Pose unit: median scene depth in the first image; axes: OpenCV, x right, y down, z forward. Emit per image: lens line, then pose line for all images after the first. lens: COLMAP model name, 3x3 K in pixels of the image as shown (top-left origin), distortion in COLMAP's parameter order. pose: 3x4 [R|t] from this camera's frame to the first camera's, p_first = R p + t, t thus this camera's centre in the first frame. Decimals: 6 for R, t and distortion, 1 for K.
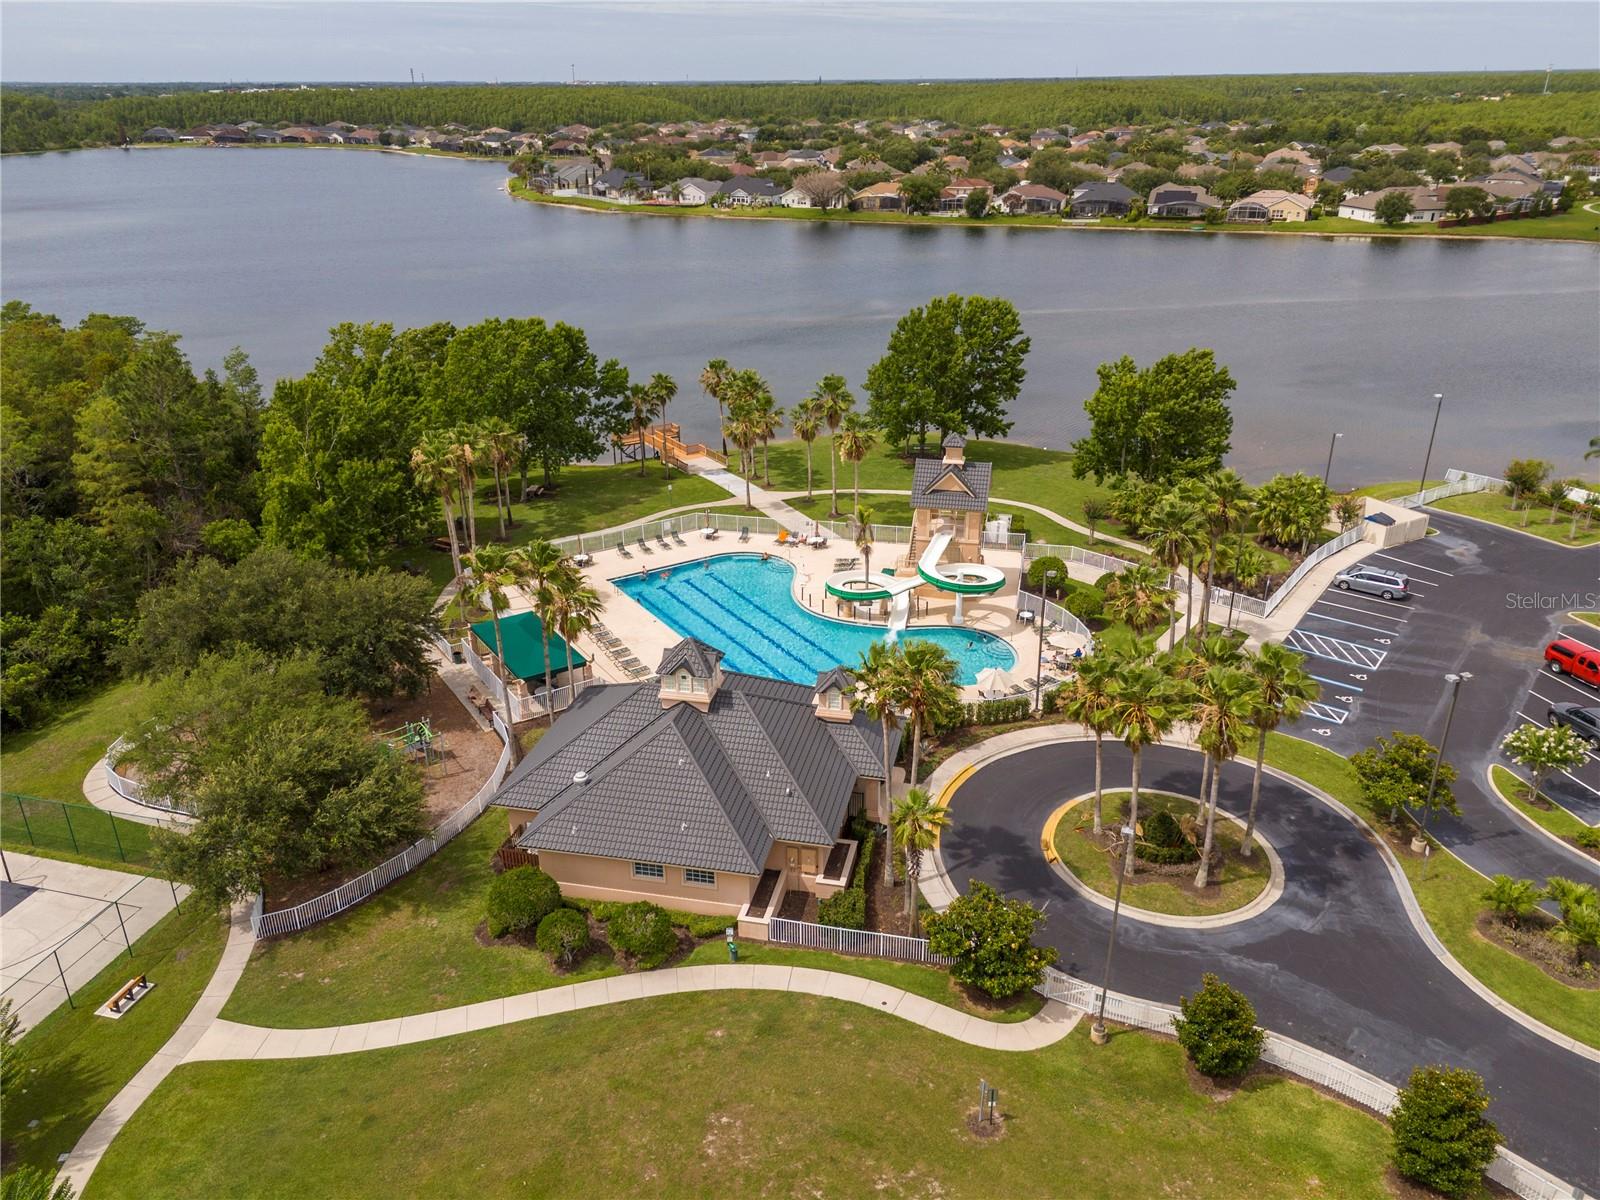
lens RADIAL K [[1156.7, 0, 800.0], [0, 1156.7, 600.0], [0, 0, 1]] dist [0.061979, -0.060594]
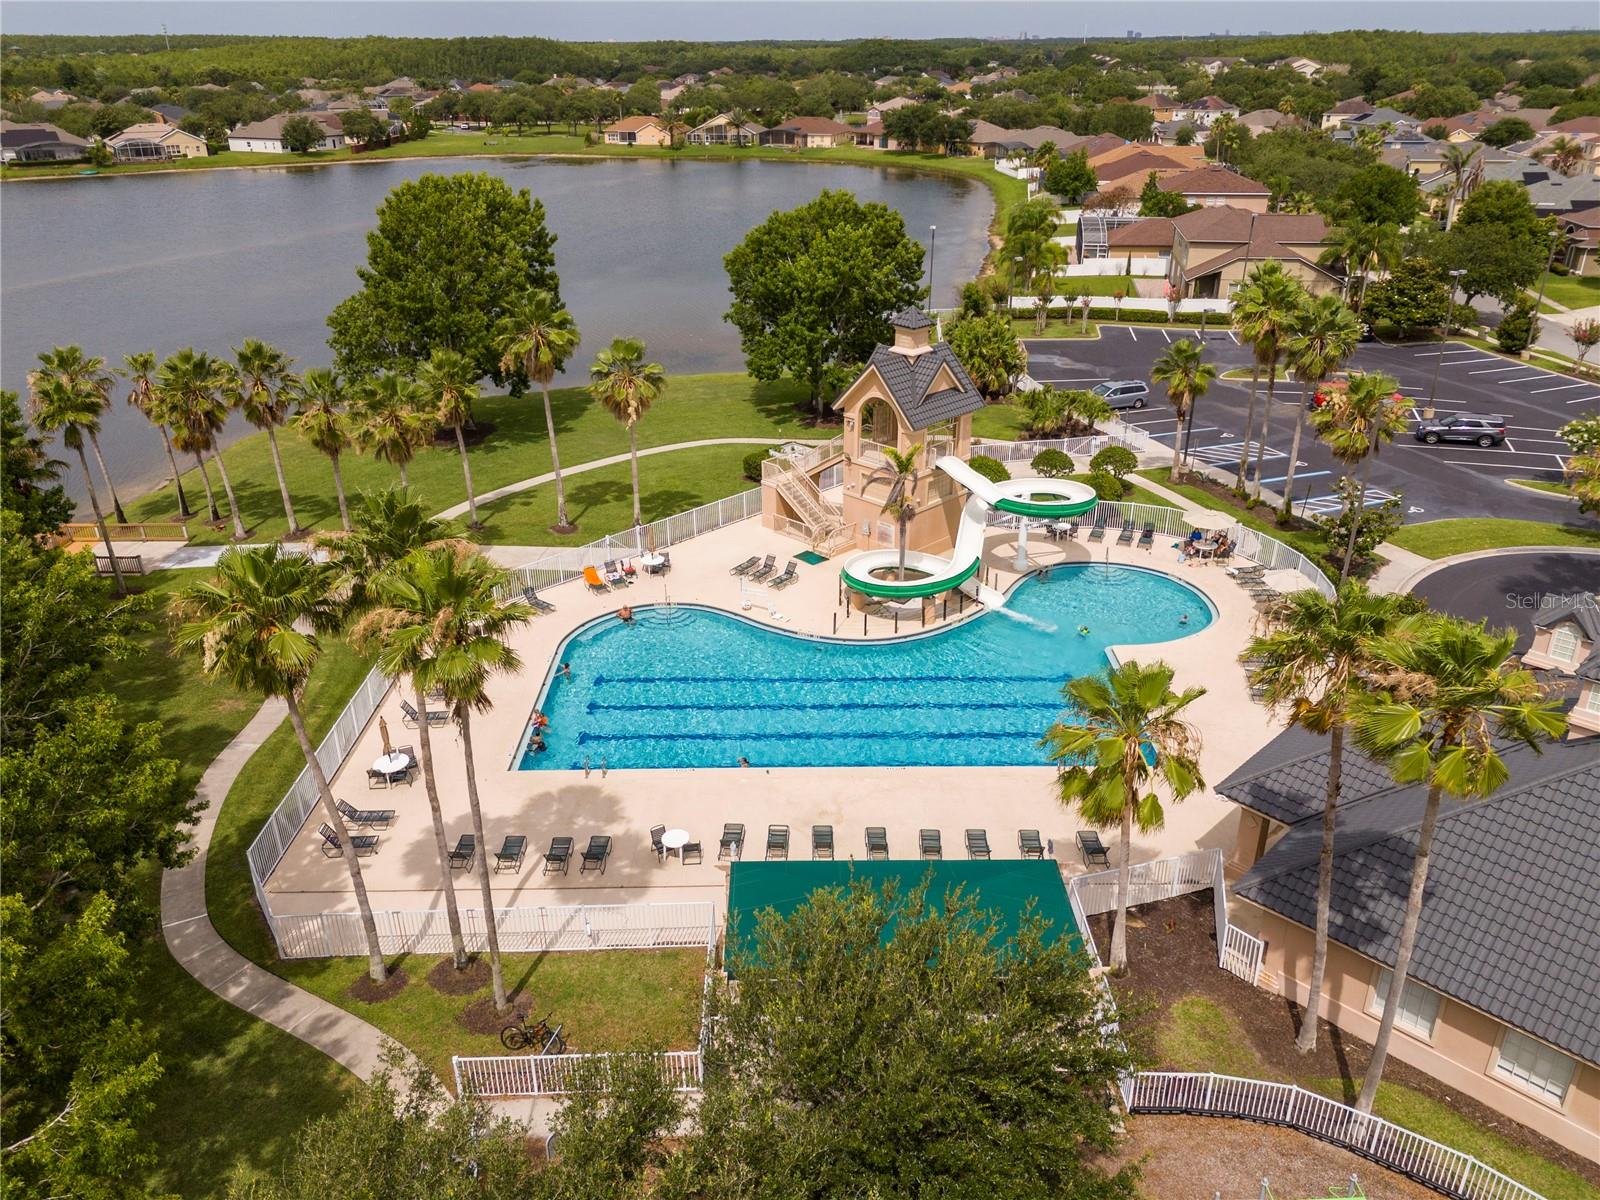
lens RADIAL K [[1156.7, 0, 800.0], [0, 1156.7, 600.0], [0, 0, 1]] dist [0.061979, -0.060594]
pose [[0.534140, -0.355417, 0.767055, -0.382248], [0.337819, 0.921476, 0.191728, -0.112559], [-0.774966, 0.156716, 0.612264, 0.534643]]
